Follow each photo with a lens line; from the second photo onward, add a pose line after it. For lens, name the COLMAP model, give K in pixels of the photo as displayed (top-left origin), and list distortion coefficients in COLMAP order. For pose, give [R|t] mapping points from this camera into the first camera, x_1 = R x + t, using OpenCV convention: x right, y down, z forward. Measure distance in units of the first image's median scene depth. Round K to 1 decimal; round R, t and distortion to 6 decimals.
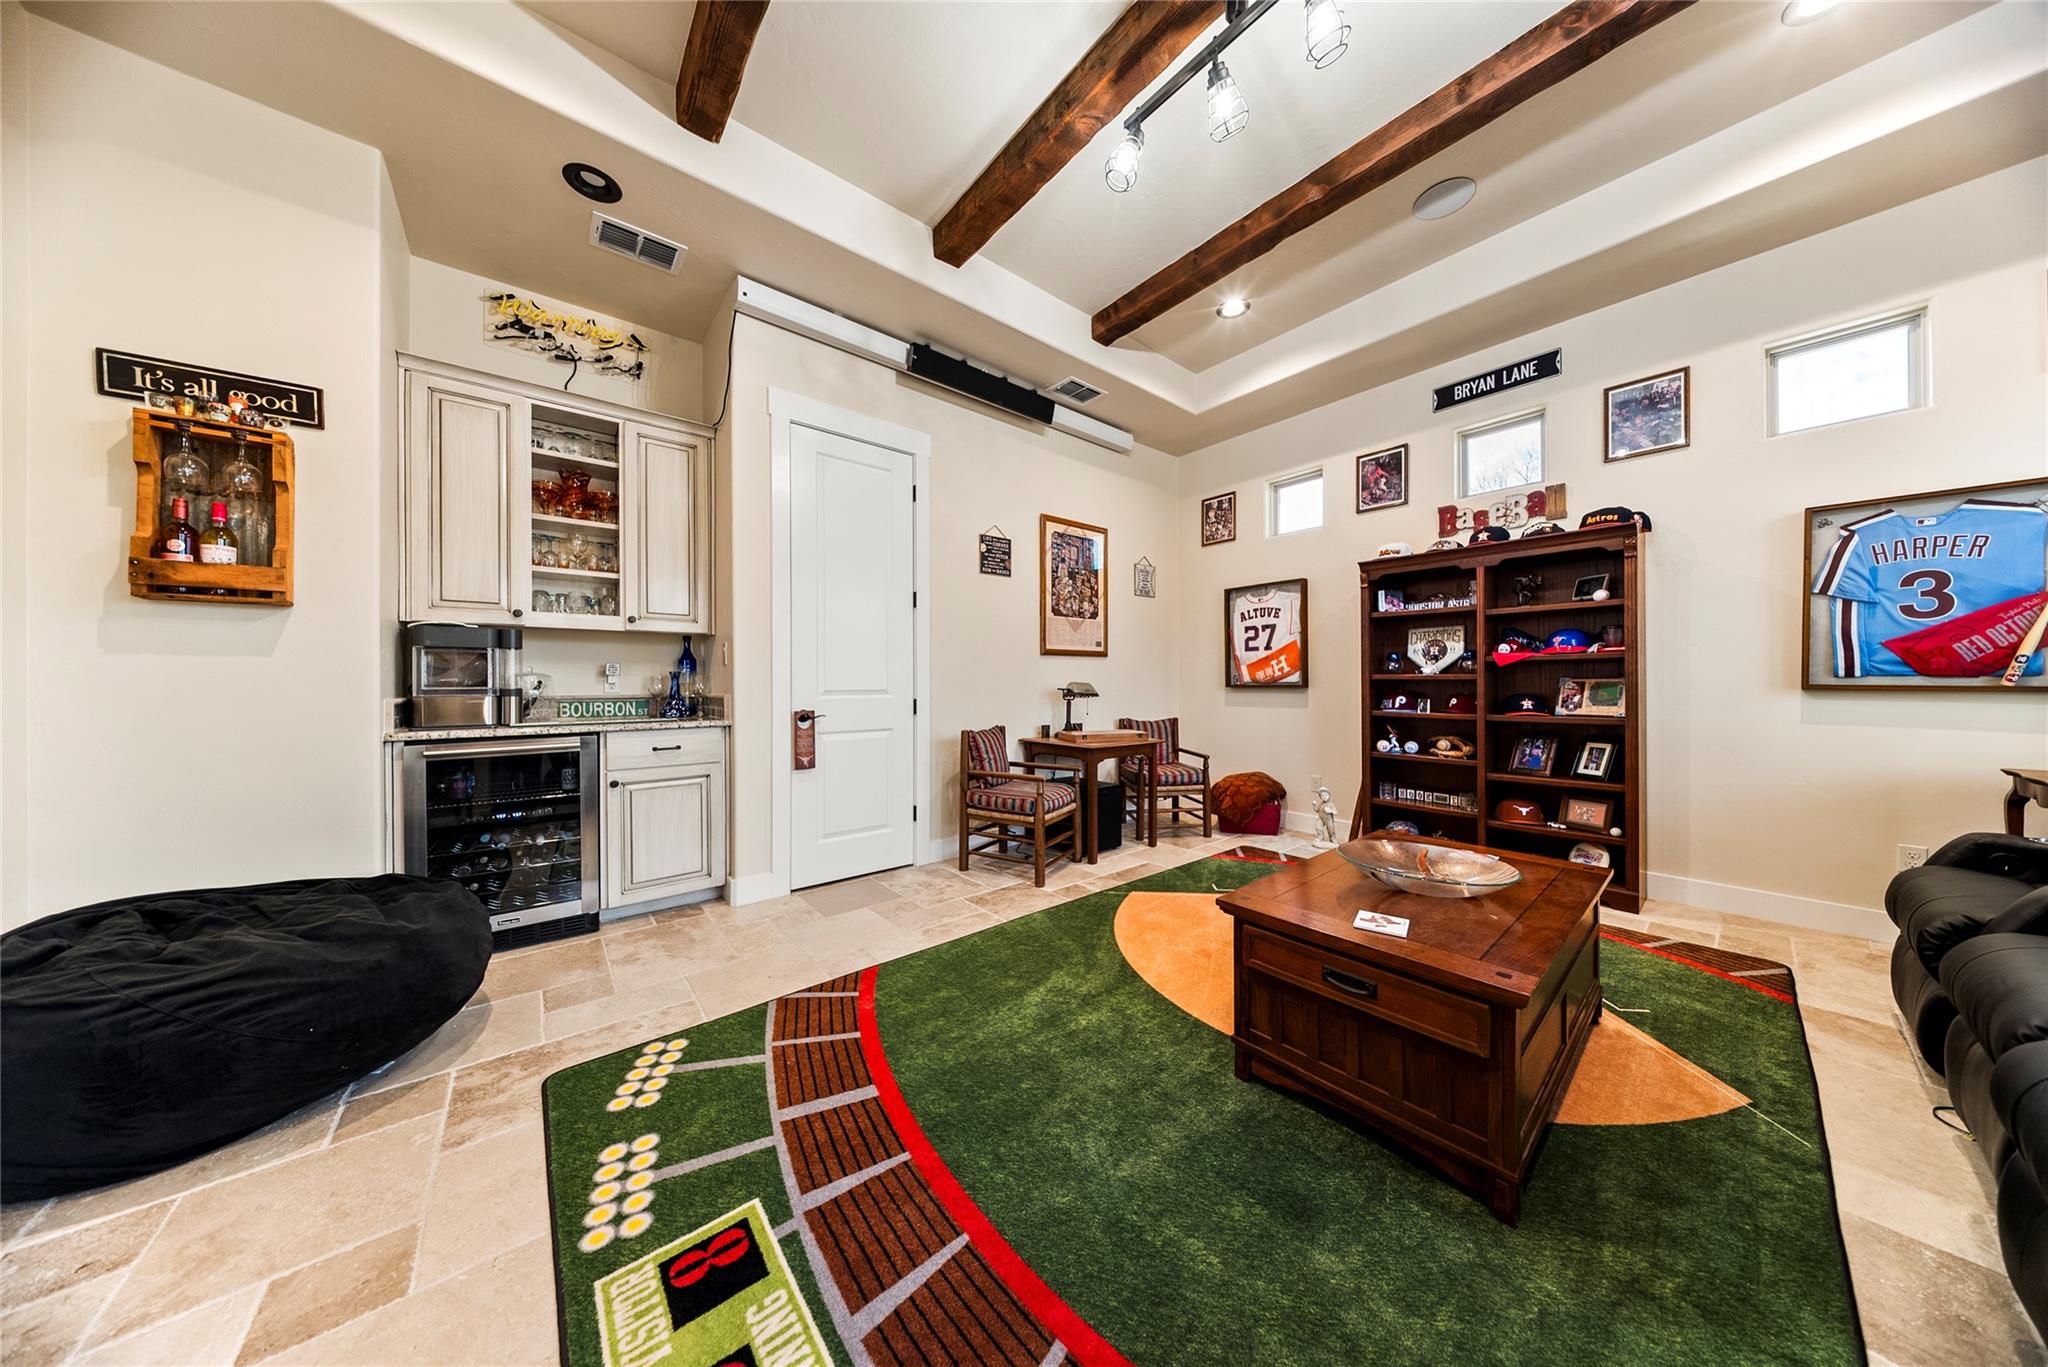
lens RADIAL K [[604.8, 0, 1025.2], [0, 604.8, 682.9], [0, 0, 1]] dist [0.001244, -0.001075]
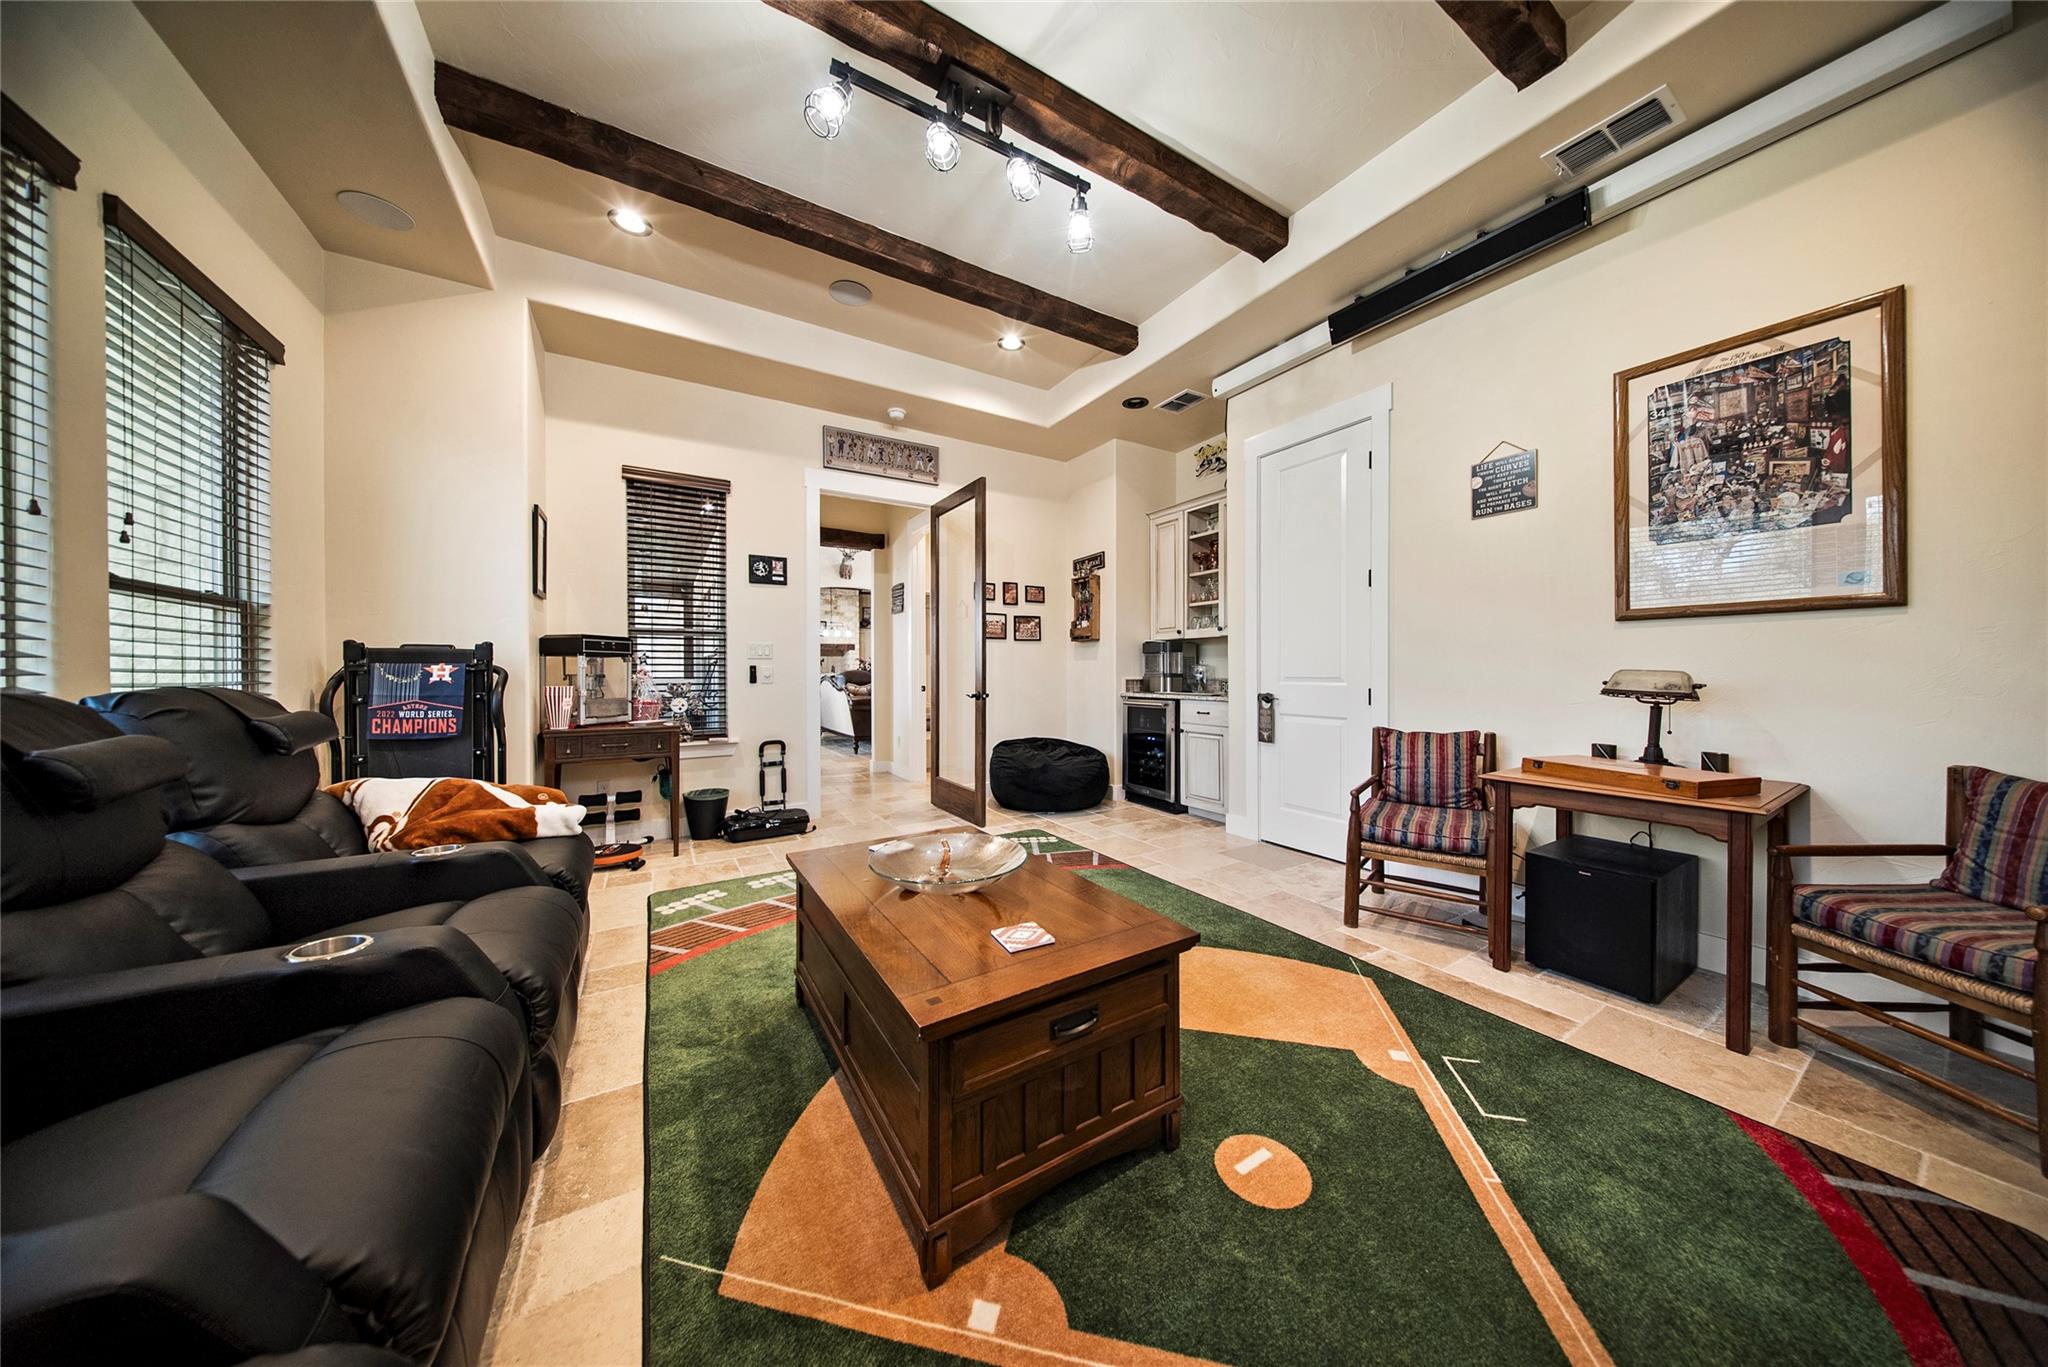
lens RADIAL K [[604.8, 0, 1023.9], [0, 604.8, 675.4], [0, 0, 1]] dist [0.001244, -0.001075]
pose [[-0.150674, 0.007656, -0.988554, 0.816268], [-0.003716, 0.999959, 0.008311, 0.001788], [0.988577, 0.004926, -0.150639, 0.647905]]
